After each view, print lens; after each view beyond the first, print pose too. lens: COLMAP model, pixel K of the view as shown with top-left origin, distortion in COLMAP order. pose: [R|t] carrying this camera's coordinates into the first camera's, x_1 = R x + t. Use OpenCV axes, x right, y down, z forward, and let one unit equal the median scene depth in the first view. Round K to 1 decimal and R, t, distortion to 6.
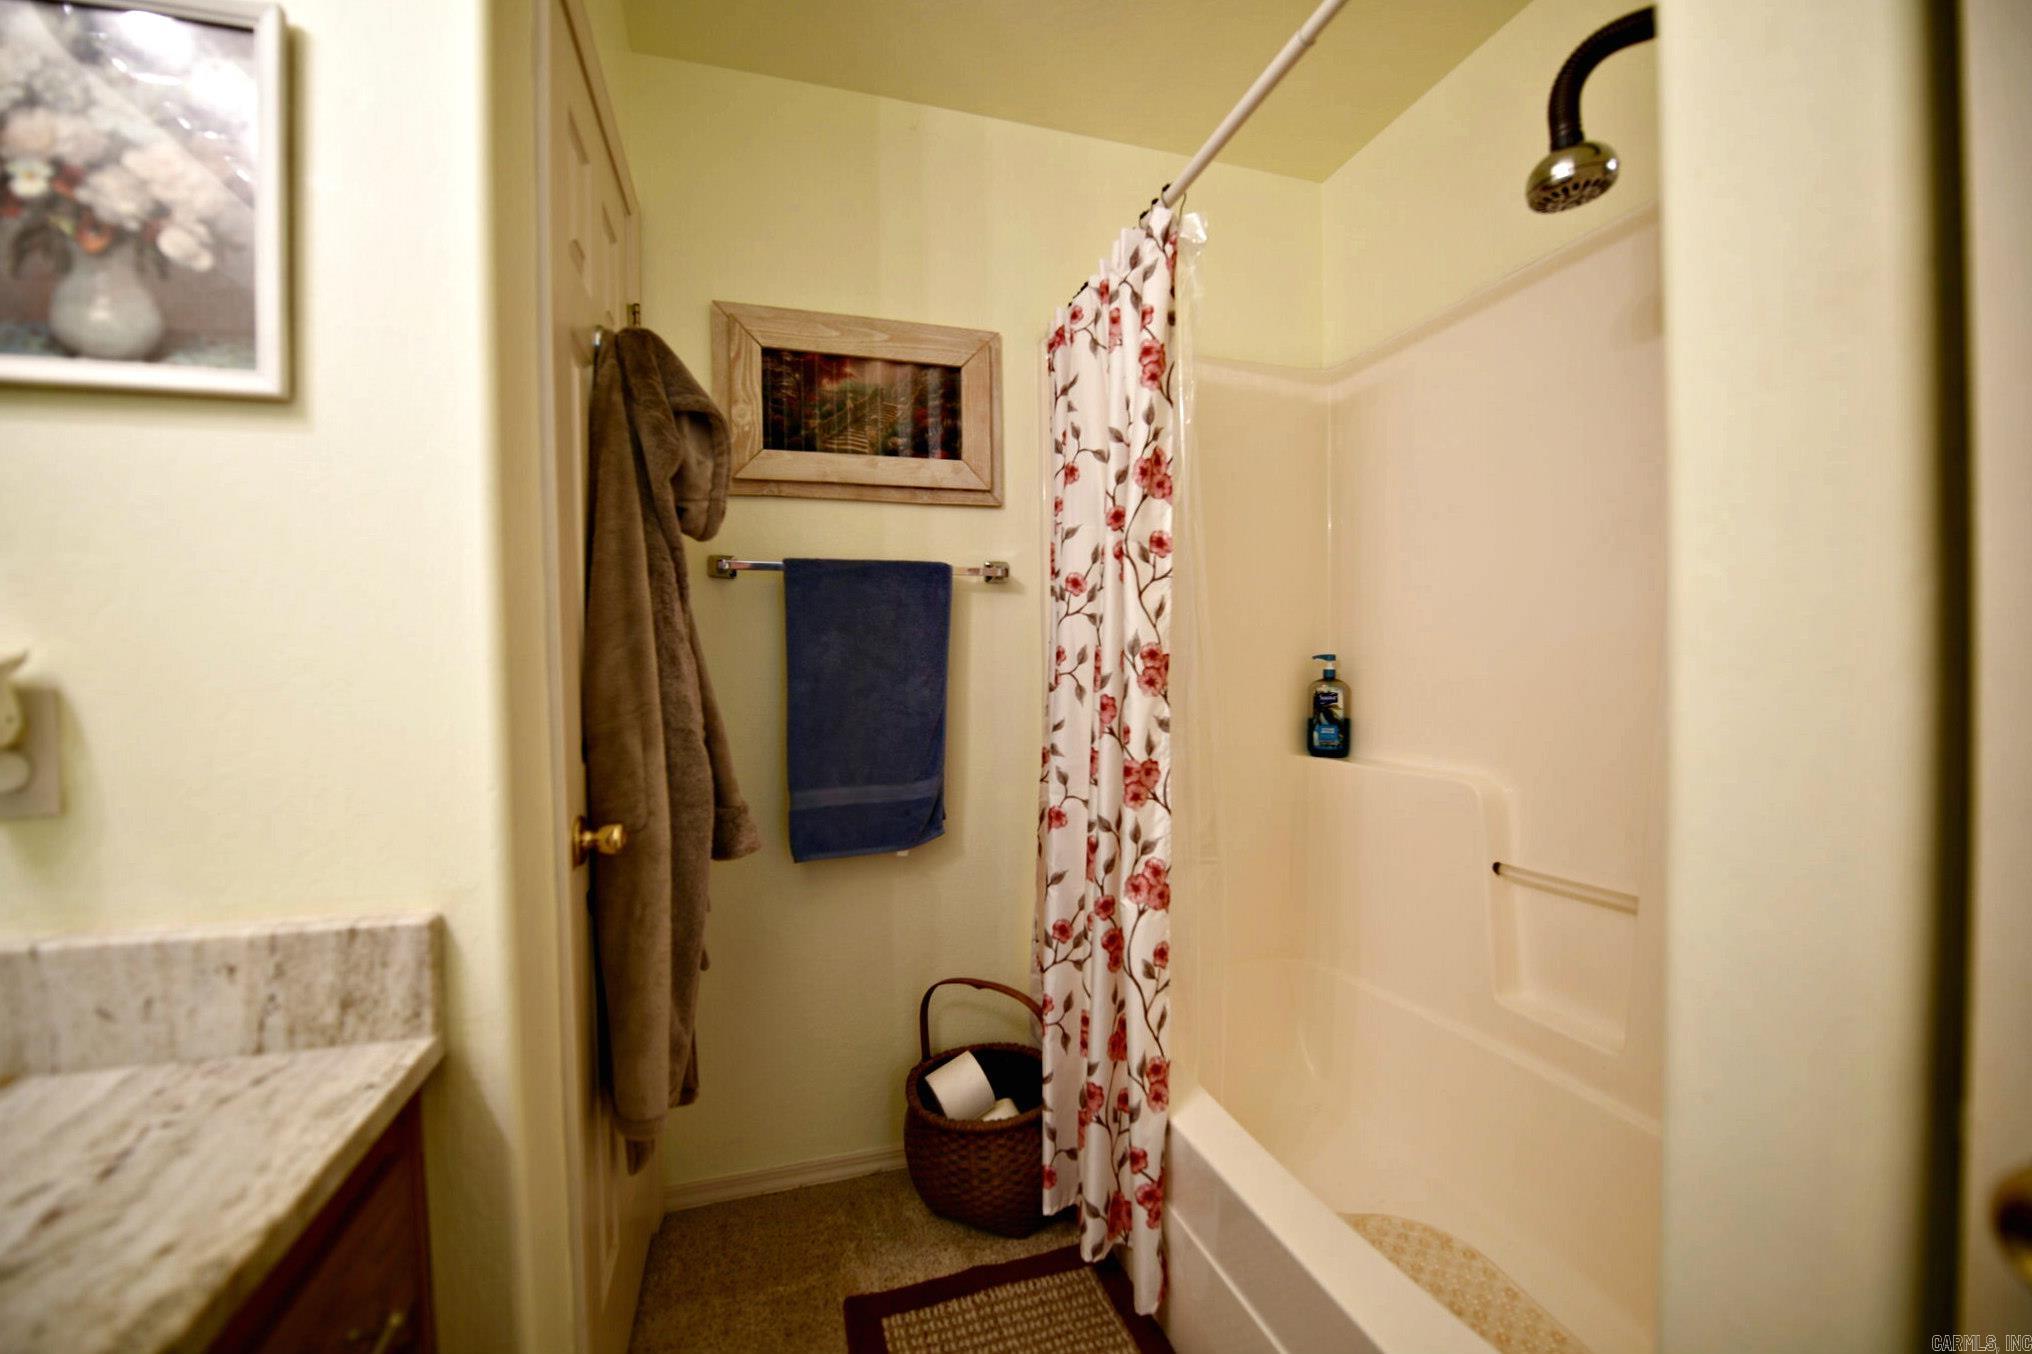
lens RADIAL K [[819.3, 0, 1017.6], [0, 819.3, 678.8], [0, 0, 1]] dist [-0.015116, -0.002519]
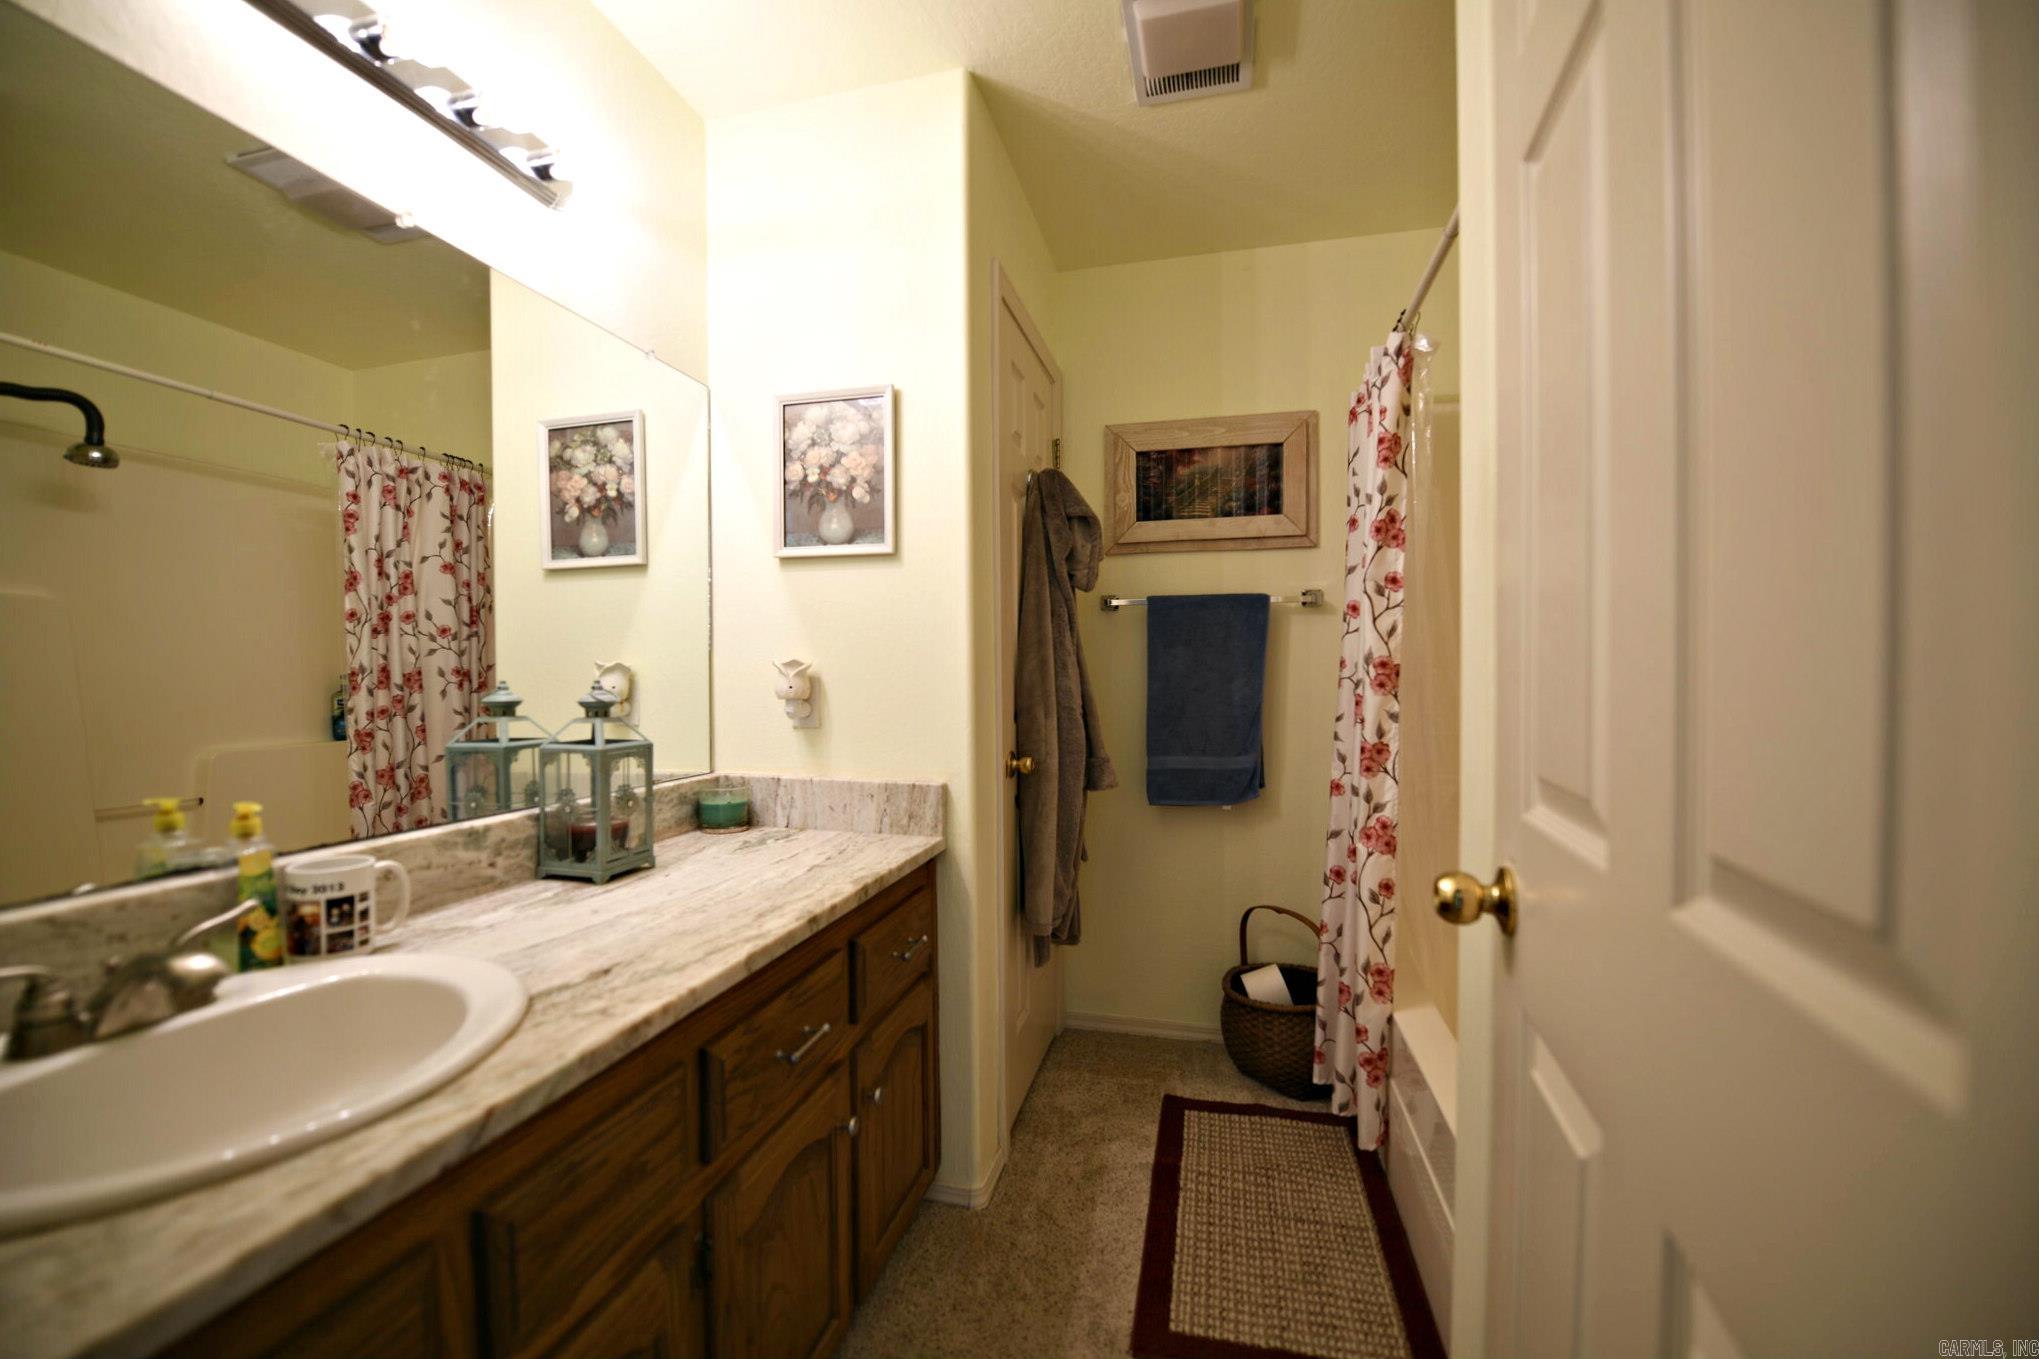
lens RADIAL K [[822.1, 0, 1026.5], [0, 822.1, 682.0], [0, 0, 1]] dist [-0.015116, -0.002519]
pose [[0.860171, 0.016659, -0.509734, 0.346292], [-0.016808, 0.999849, 0.004314, 0.003315], [0.509729, 0.004857, 0.860321, -0.459552]]
